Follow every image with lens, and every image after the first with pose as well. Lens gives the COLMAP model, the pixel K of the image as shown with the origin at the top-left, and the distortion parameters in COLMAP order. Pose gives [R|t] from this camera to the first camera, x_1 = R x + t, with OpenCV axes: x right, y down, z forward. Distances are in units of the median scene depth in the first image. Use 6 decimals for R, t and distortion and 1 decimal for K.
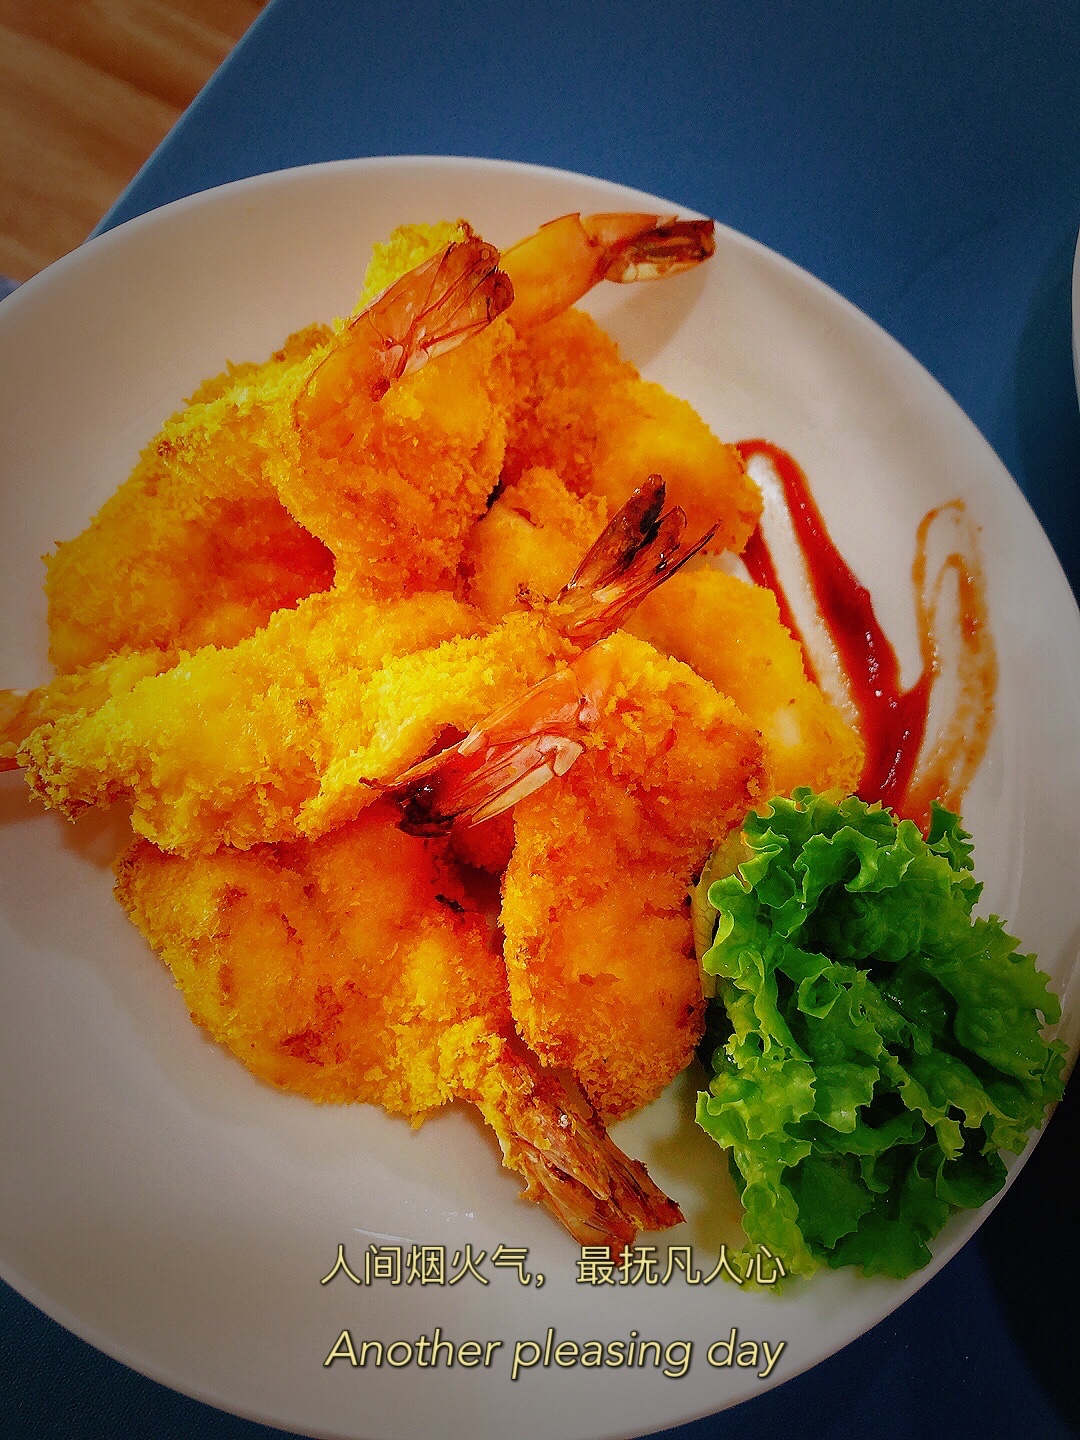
lens RADIAL K [[931.2, 0, 540.0], [0, 931.2, 720.0], [0, 0, 1]] dist [0.081841, -0.000037]
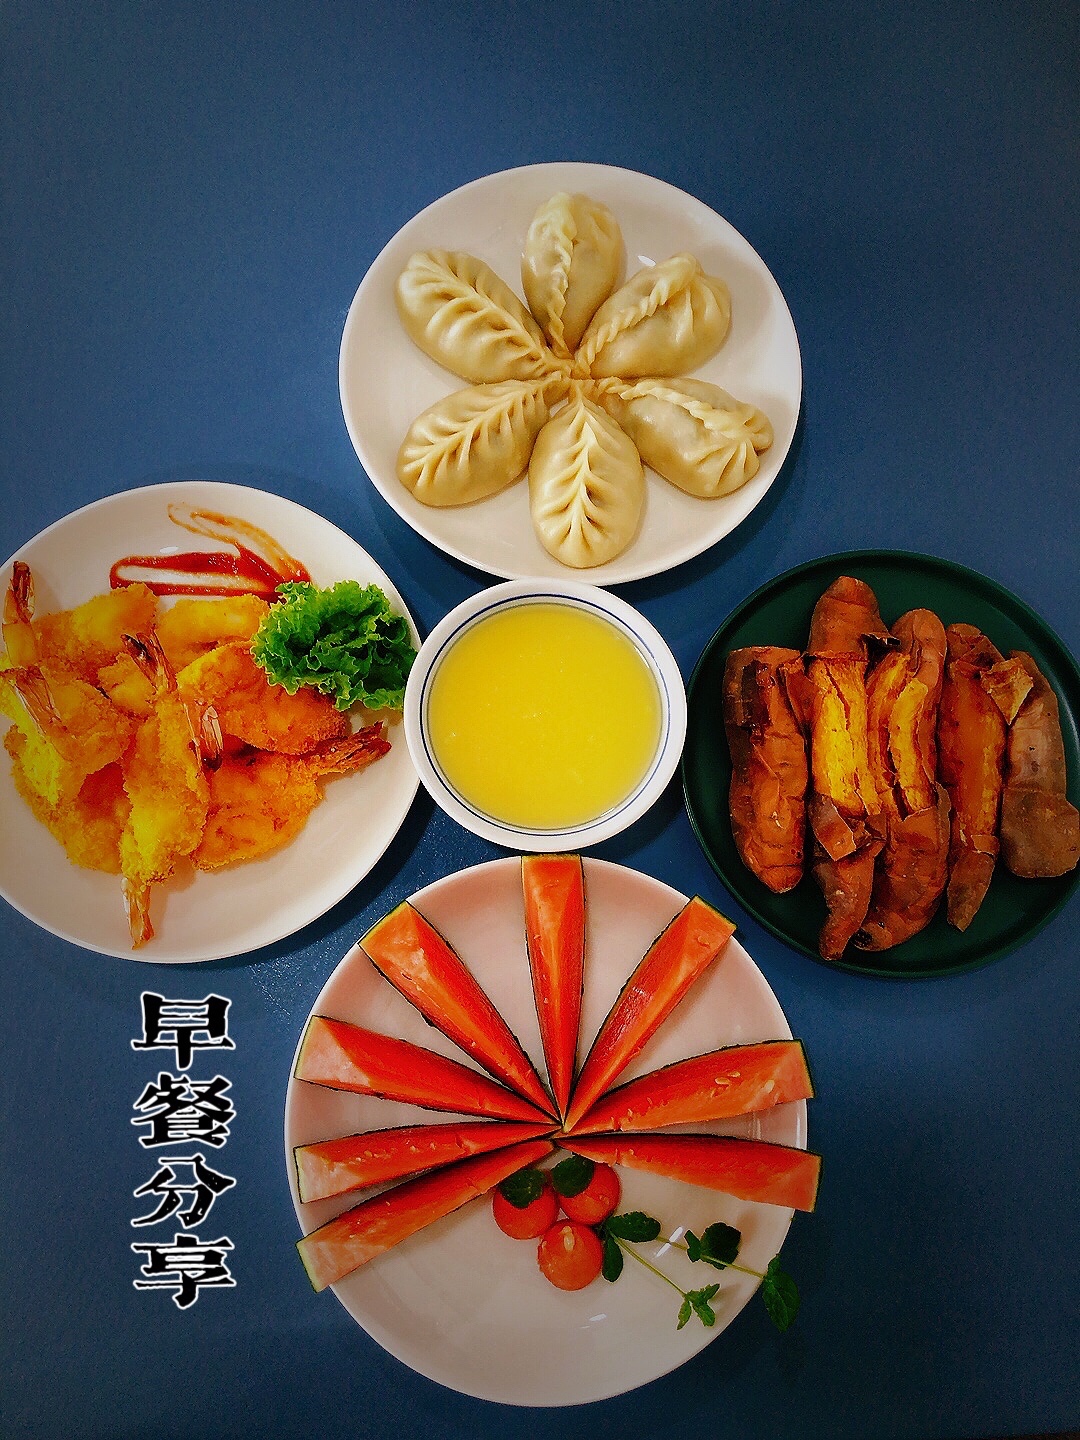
lens RADIAL K [[1157.0, 0, 540.0], [0, 1157.0, 720.0], [0, 0, 1]] dist [0.042091, -0.094060]
pose [[0.356537, -0.933647, -0.034420, 0.466933], [0.894012, 0.330239, 0.302794, -0.128746], [-0.271336, -0.138729, 0.952434, -2.619711]]
